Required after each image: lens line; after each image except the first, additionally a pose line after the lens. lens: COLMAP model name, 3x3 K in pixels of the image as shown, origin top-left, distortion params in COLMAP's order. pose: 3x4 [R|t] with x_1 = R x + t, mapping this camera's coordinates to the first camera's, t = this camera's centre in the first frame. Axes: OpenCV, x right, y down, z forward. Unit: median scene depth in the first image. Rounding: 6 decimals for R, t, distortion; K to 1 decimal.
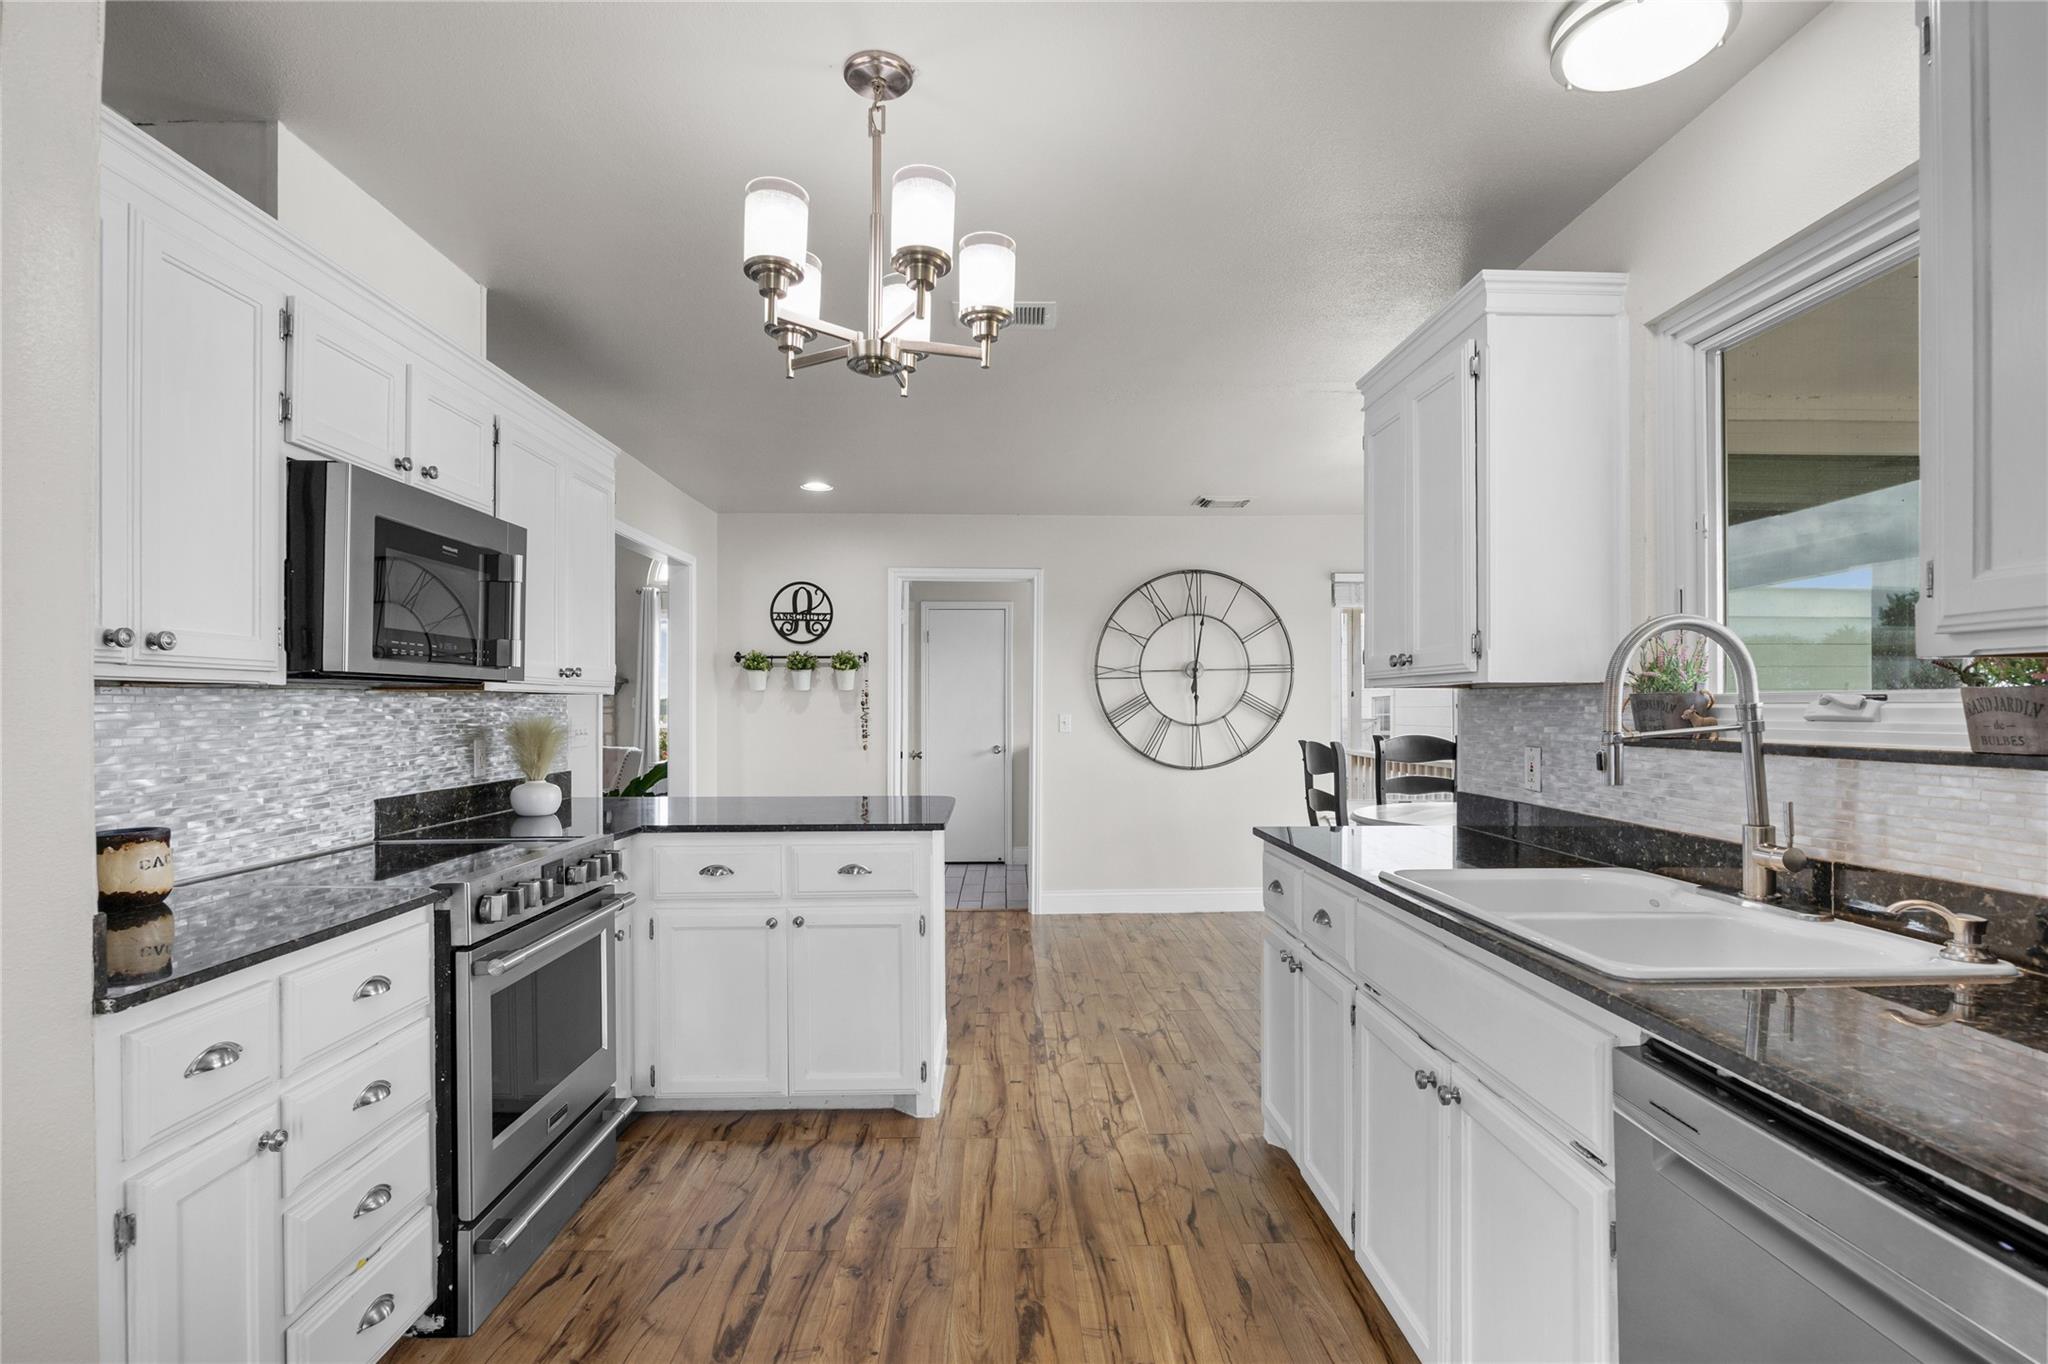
lens RADIAL K [[1038.3, 0, 997.6], [0, 1038.3, 723.5], [0, 0, 1]] dist [-0.000126, -0.000113]
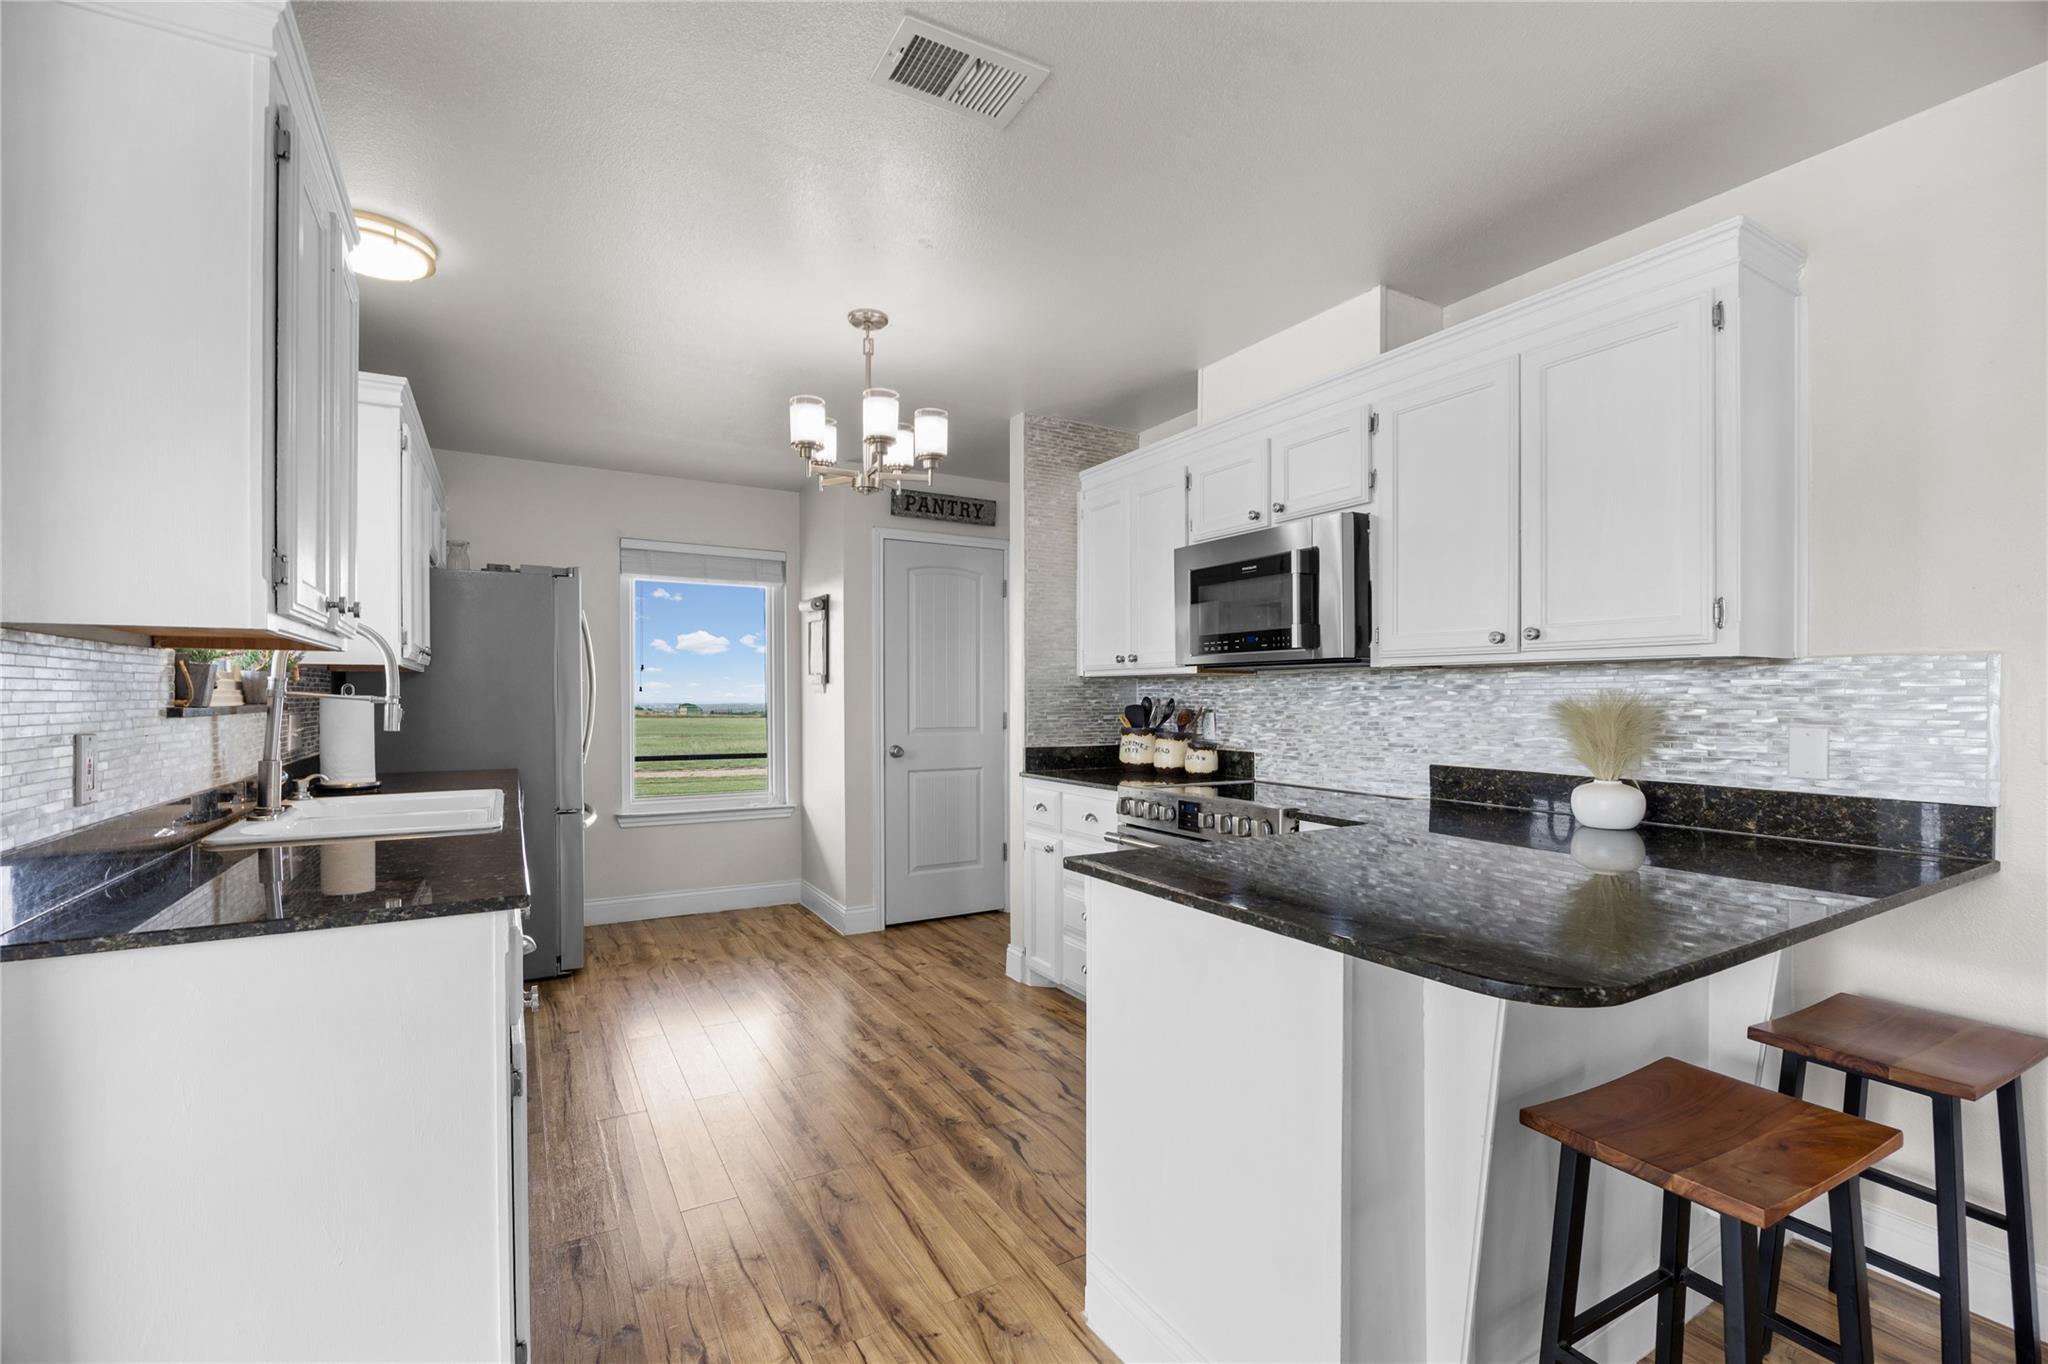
lens RADIAL K [[882.3, 0, 1032.1], [0, 882.3, 691.6], [0, 0, 1]] dist [-0.003559, -0.000489]
pose [[-0.860378, -0.002306, -0.509652, 0.298848], [-0.008582, 0.999914, 0.009963, -0.013878], [0.509585, 0.012946, -0.860323, 1.764452]]
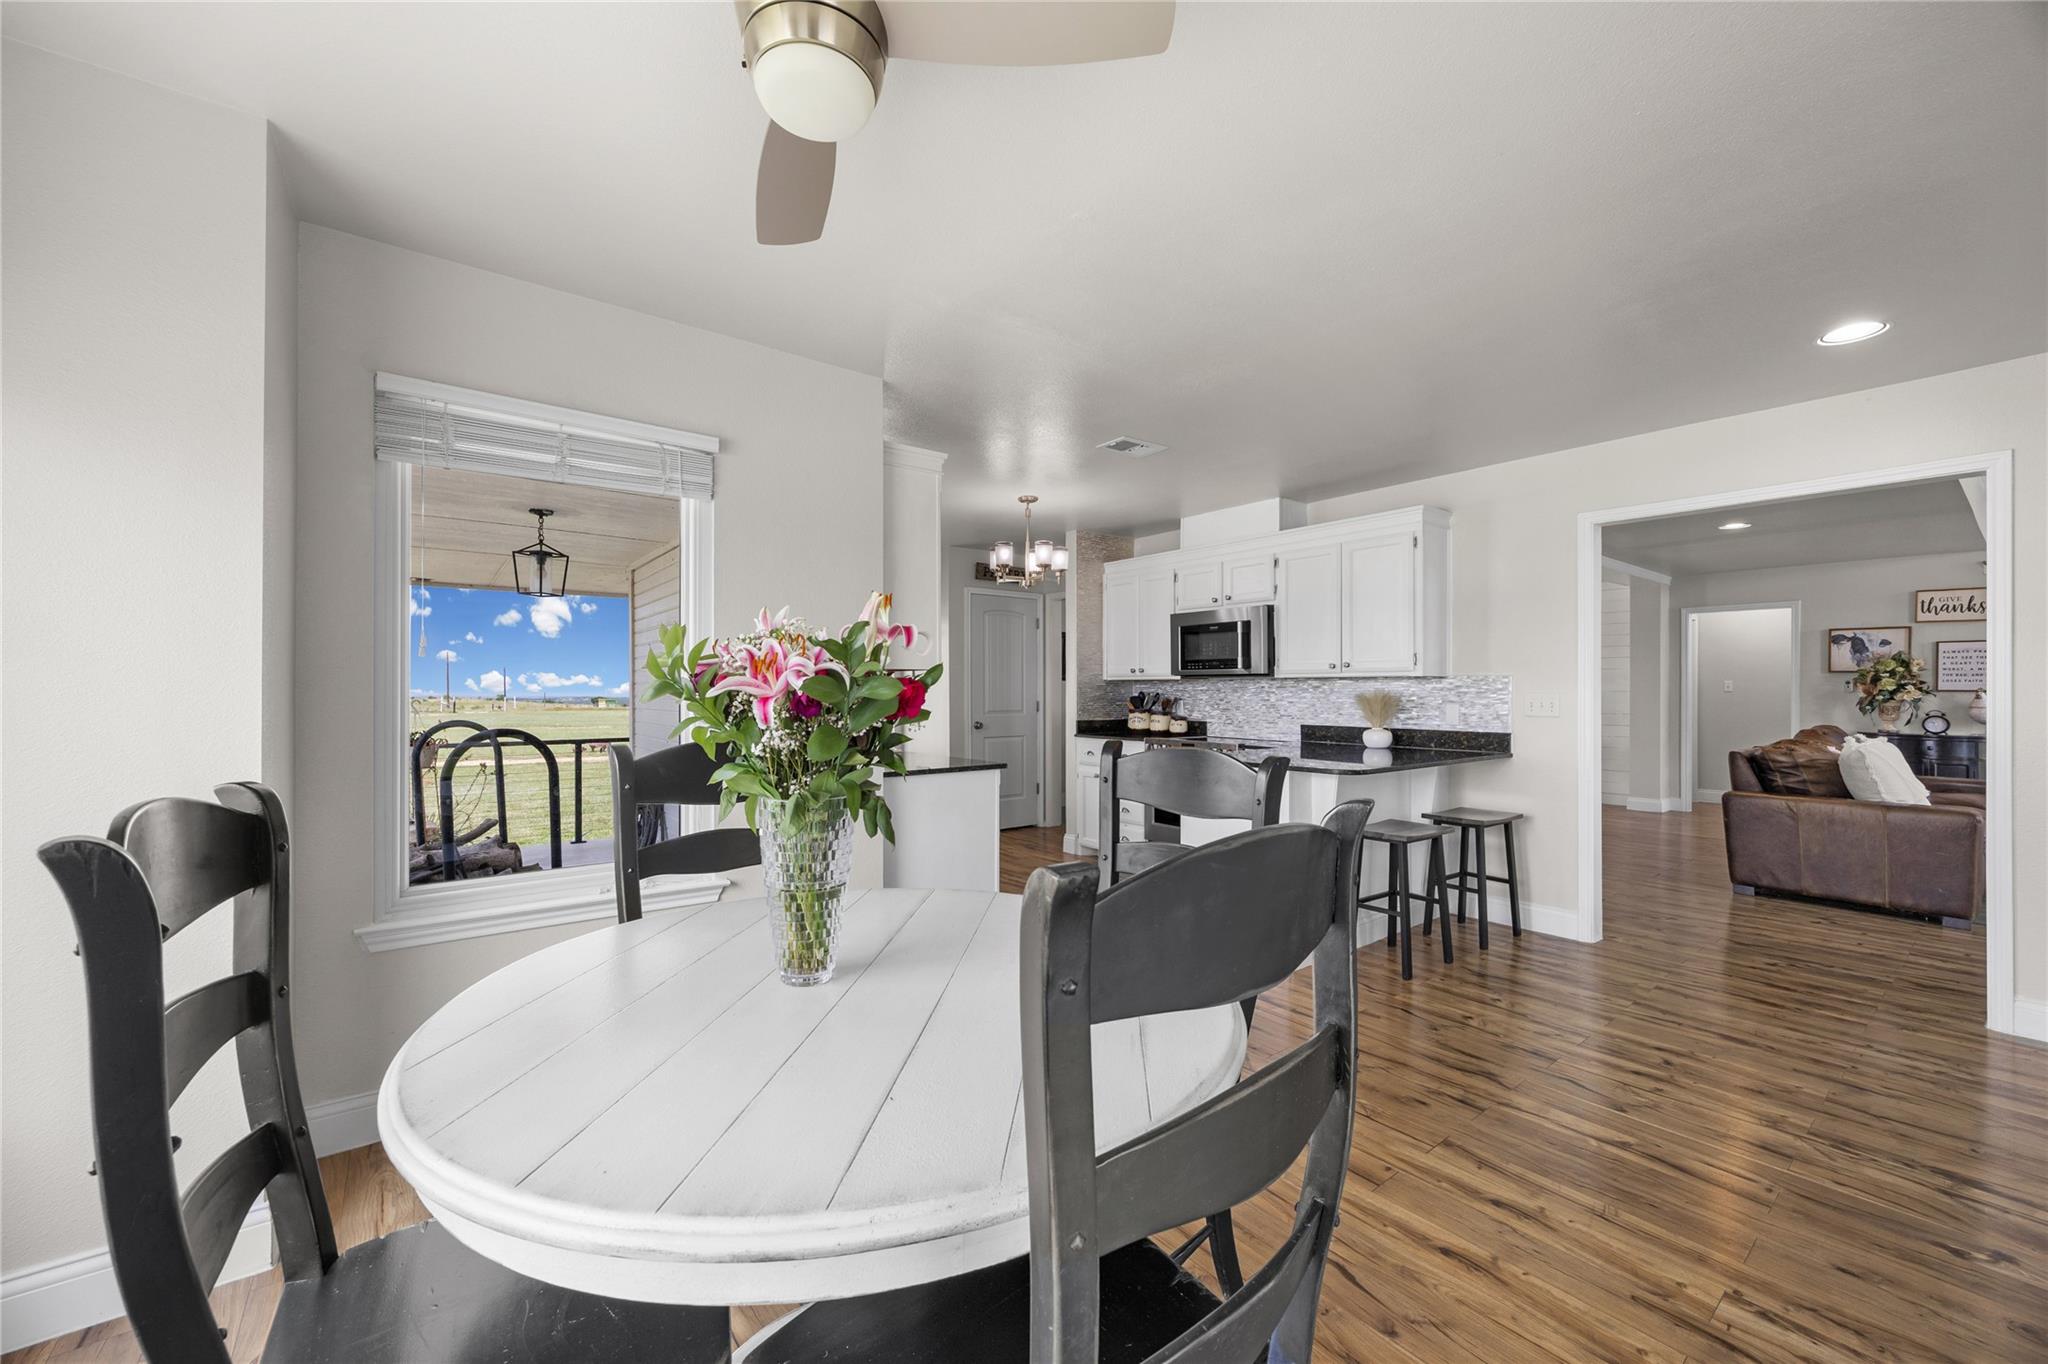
lens RADIAL K [[775.6, 0, 1024.0], [0, 775.6, 682.0], [0, 0, 1]] dist [-0.000359, -0.000049]
pose [[-0.798115, -0.006224, -0.602473, 1.054789], [-0.010414, 0.999940, 0.003465, -0.024828], [0.602416, 0.009040, -0.798131, 2.218458]]
